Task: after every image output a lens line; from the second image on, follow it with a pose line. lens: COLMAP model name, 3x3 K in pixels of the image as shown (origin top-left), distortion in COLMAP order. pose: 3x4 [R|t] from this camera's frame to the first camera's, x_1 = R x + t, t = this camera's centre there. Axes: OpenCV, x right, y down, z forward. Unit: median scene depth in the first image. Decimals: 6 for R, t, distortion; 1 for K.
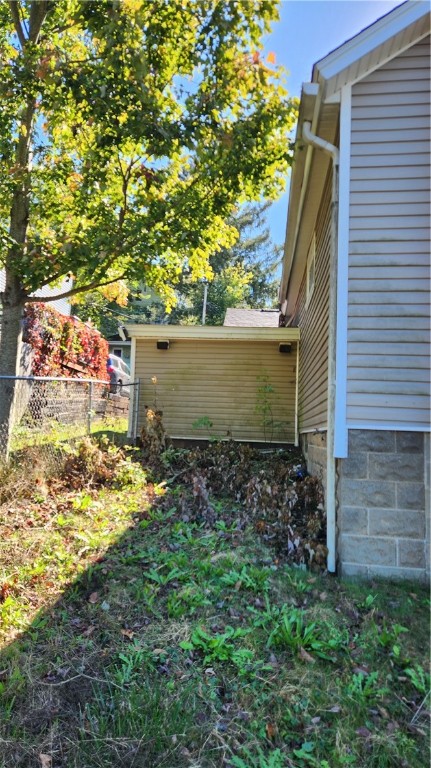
lens RADIAL K [[506.1, 0, 212.2], [0, 506.1, 379.8], [0, 0, 1]] dist [0.068375, -0.067770]
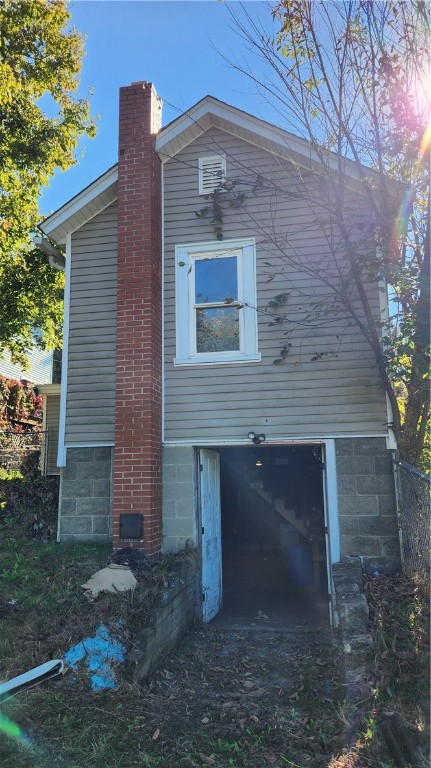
lens RADIAL K [[506.1, 0, 212.2], [0, 506.1, 379.8], [0, 0, 1]] dist [0.068375, -0.067770]
pose [[0.995891, -0.067332, -0.060559, 0.794267], [0.061142, 0.993224, -0.098829, 0.068187], [0.066803, 0.094720, 0.993260, -0.526990]]
